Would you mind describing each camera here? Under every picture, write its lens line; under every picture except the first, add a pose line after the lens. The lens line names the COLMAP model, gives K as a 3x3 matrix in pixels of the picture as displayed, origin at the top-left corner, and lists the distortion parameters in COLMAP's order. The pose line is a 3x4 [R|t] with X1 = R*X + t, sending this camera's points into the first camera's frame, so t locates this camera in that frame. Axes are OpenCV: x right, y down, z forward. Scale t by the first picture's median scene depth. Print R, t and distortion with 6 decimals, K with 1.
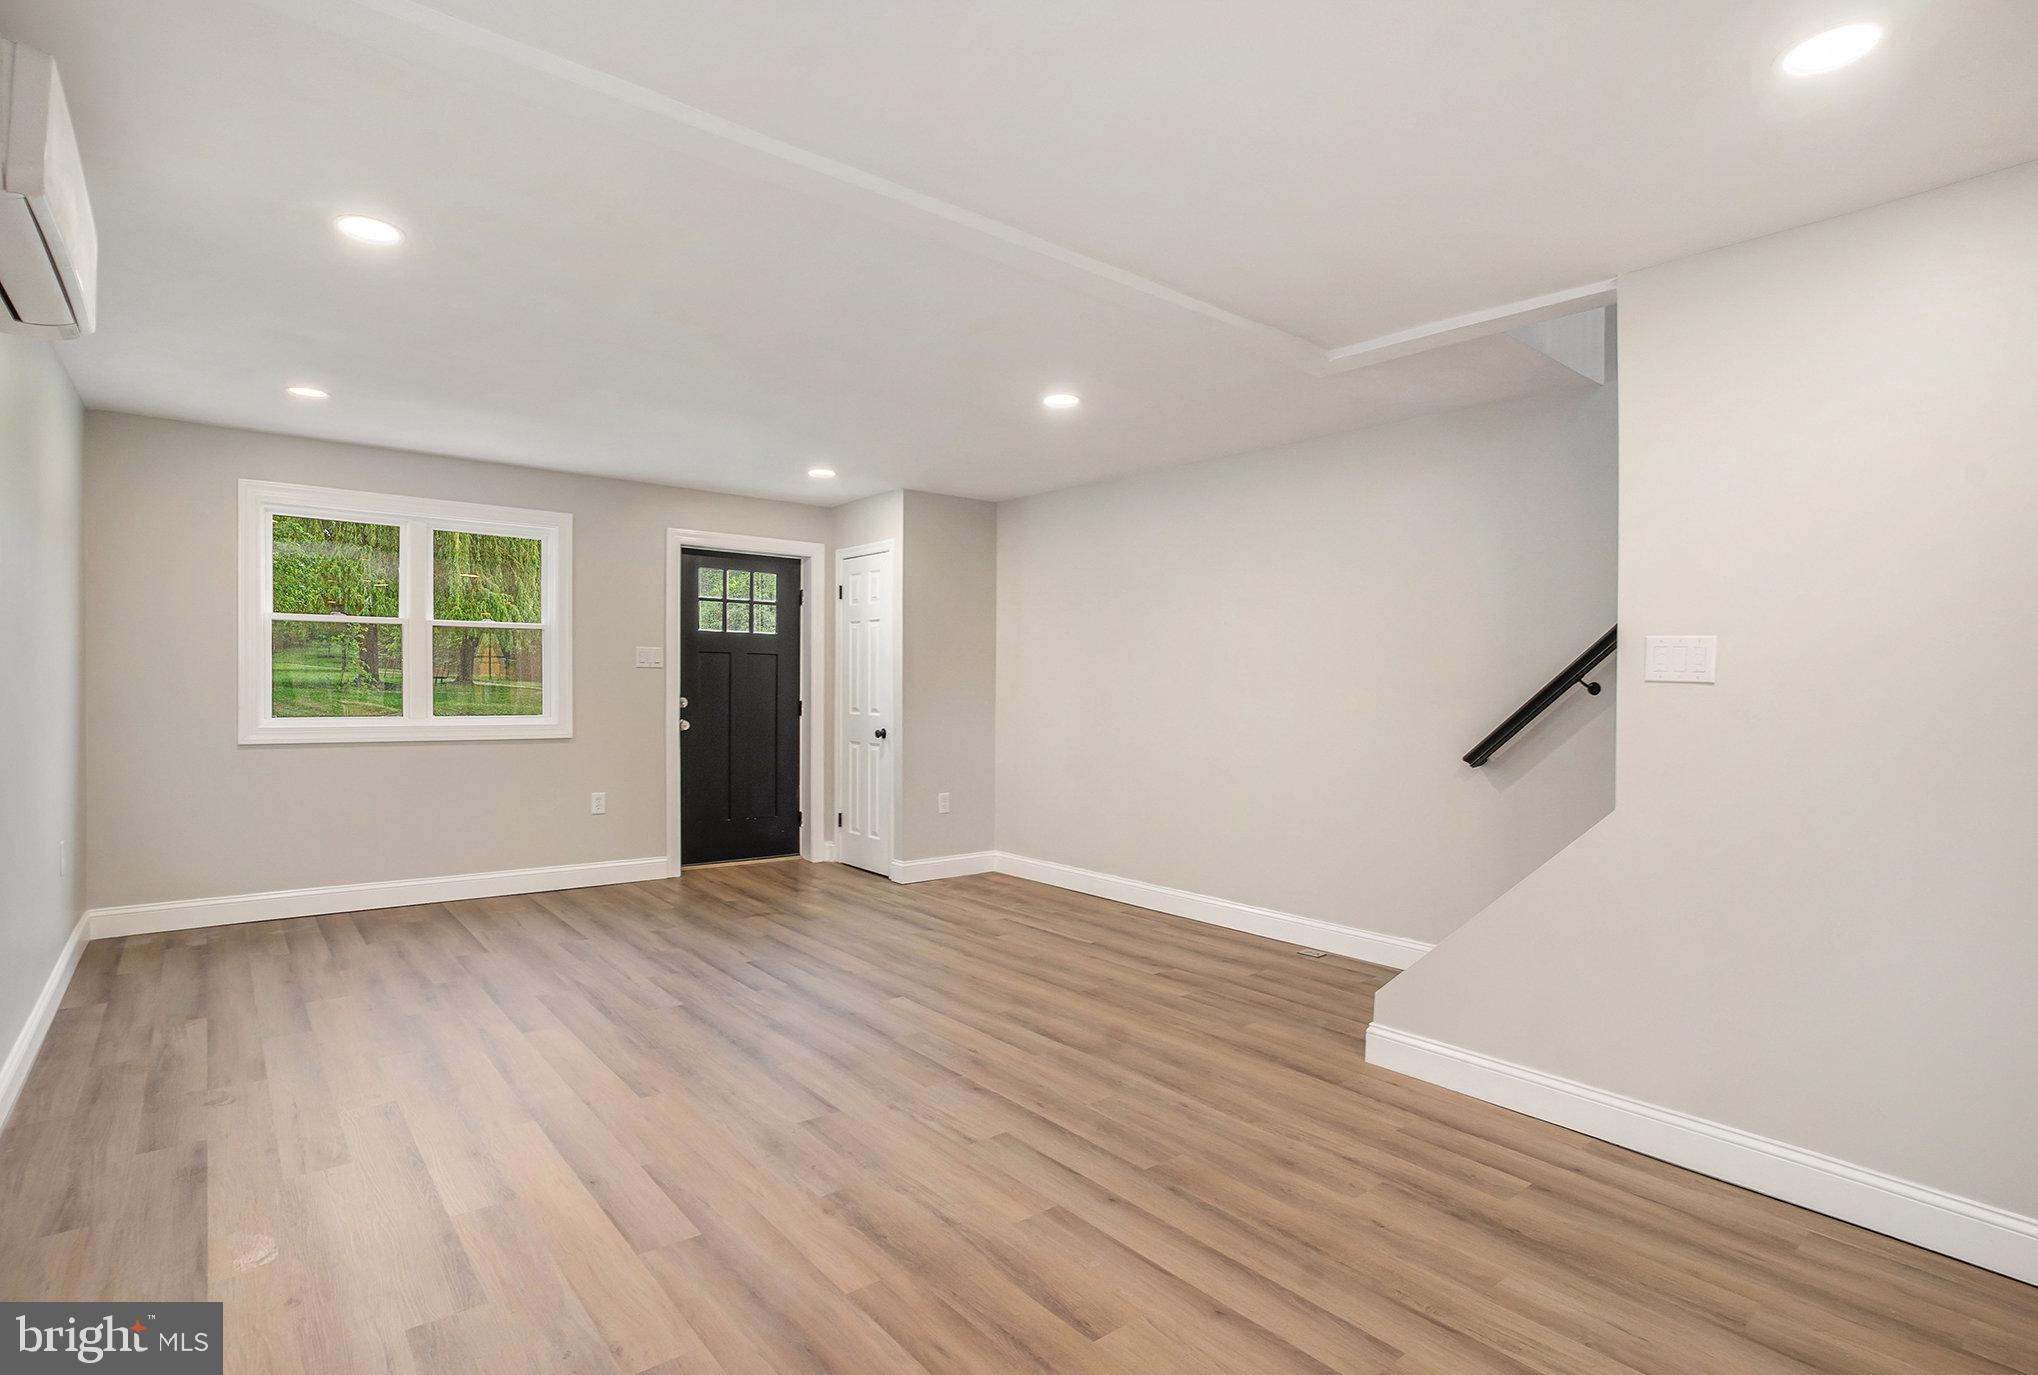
lens RADIAL K [[1016.4, 0, 1019.0], [0, 1016.4, 687.5], [0, 0, 1]] dist [-0.082261, 0.049994]
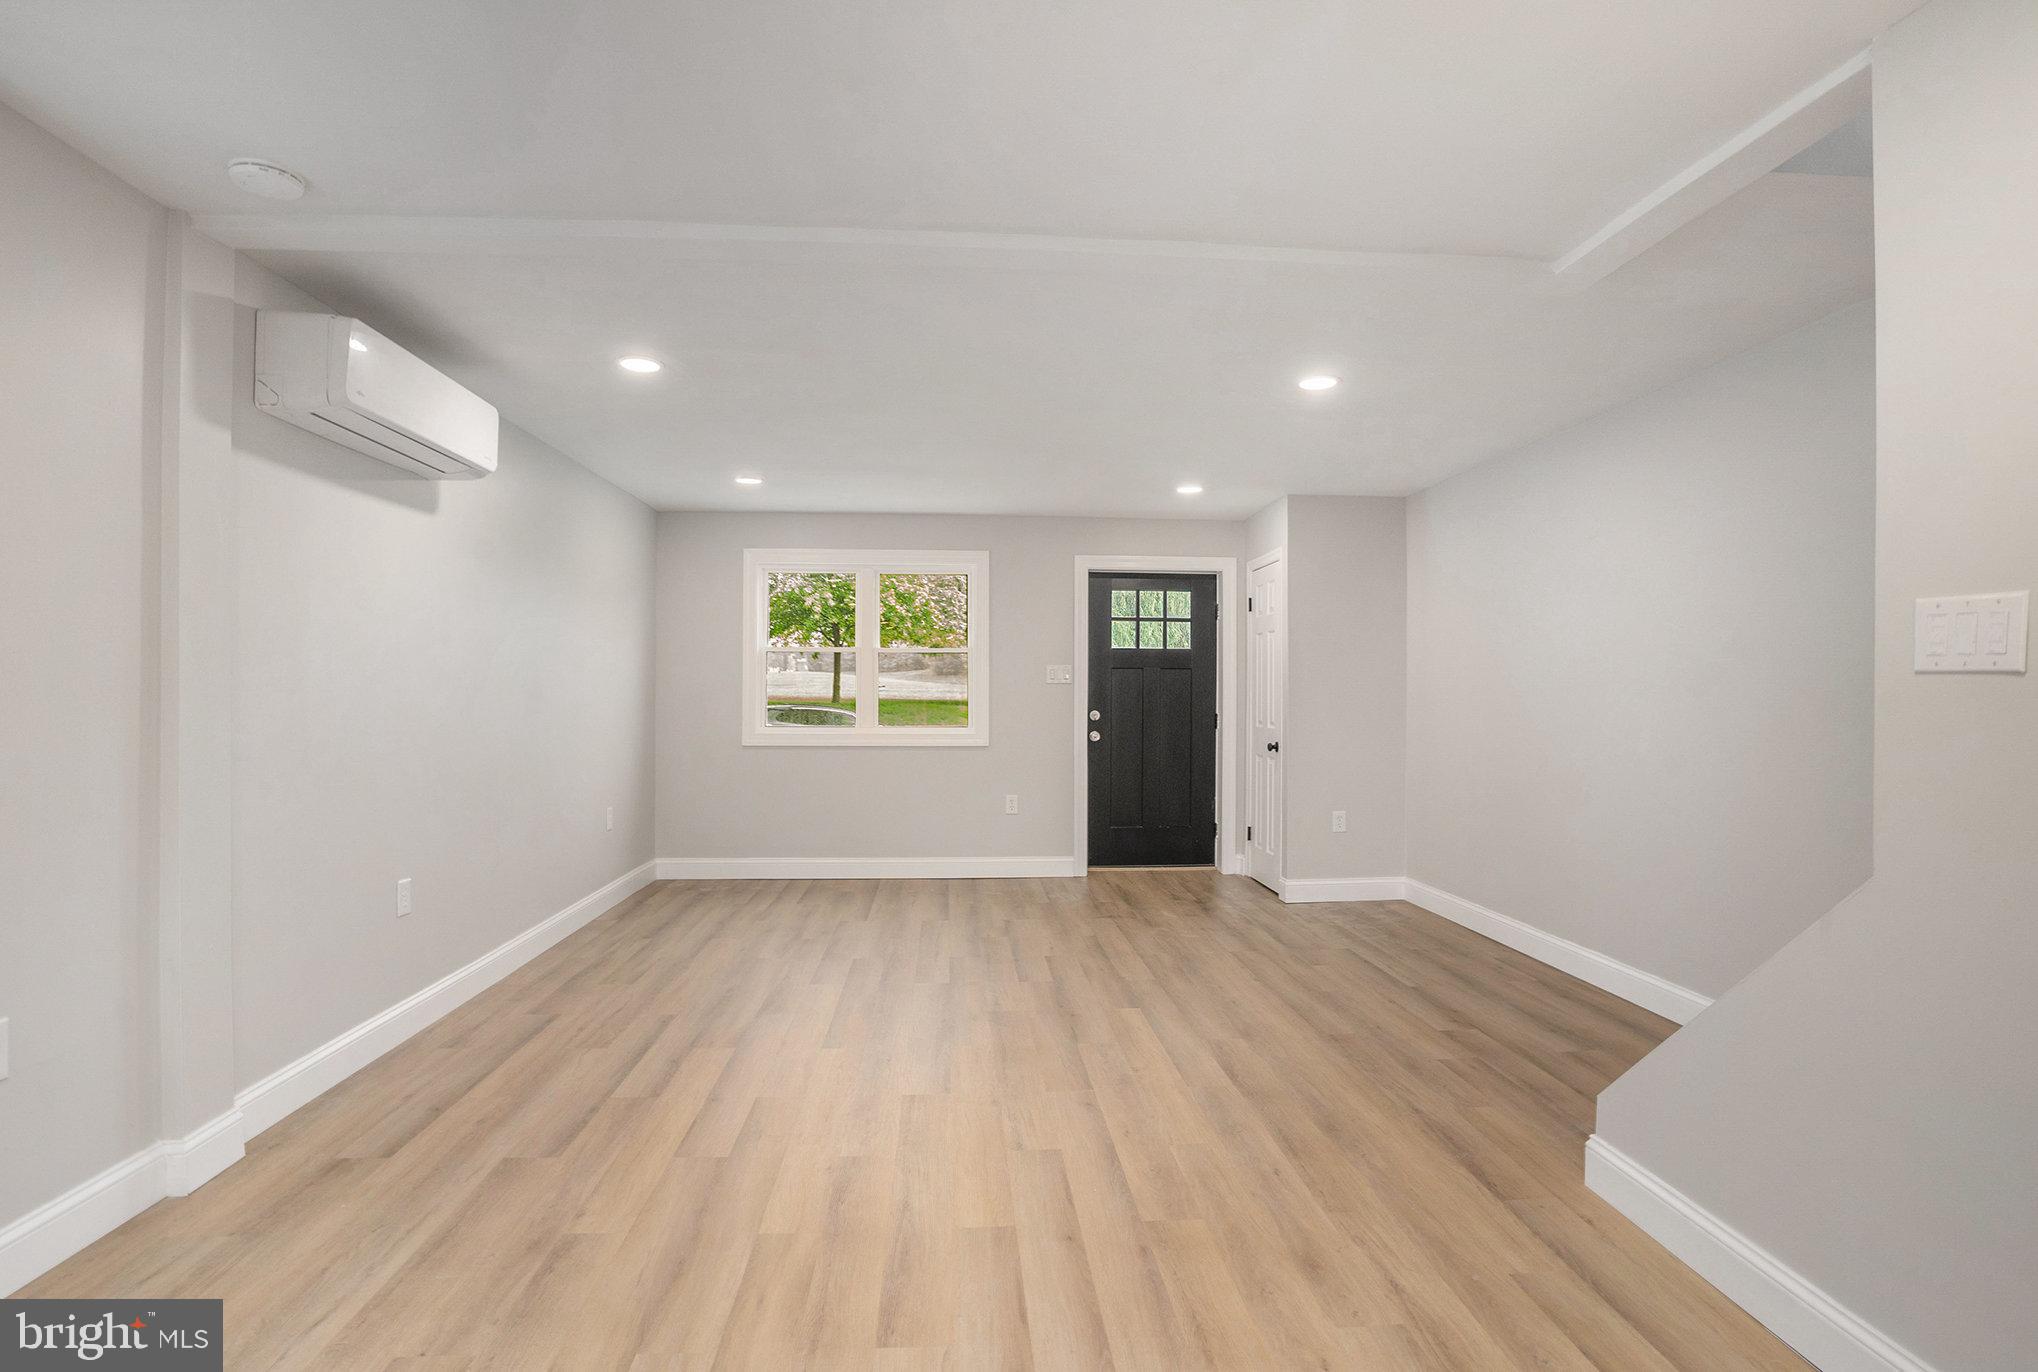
lens RADIAL K [[998.2, 0, 1019.0], [0, 998.2, 686.0], [0, 0, 1]] dist [-0.084999, 0.045597]
pose [[0.821348, -0.017369, -0.570162, 0.219376], [0.007006, 0.999768, -0.020364, 0.004783], [0.570384, 0.012731, 0.821280, 0.079310]]
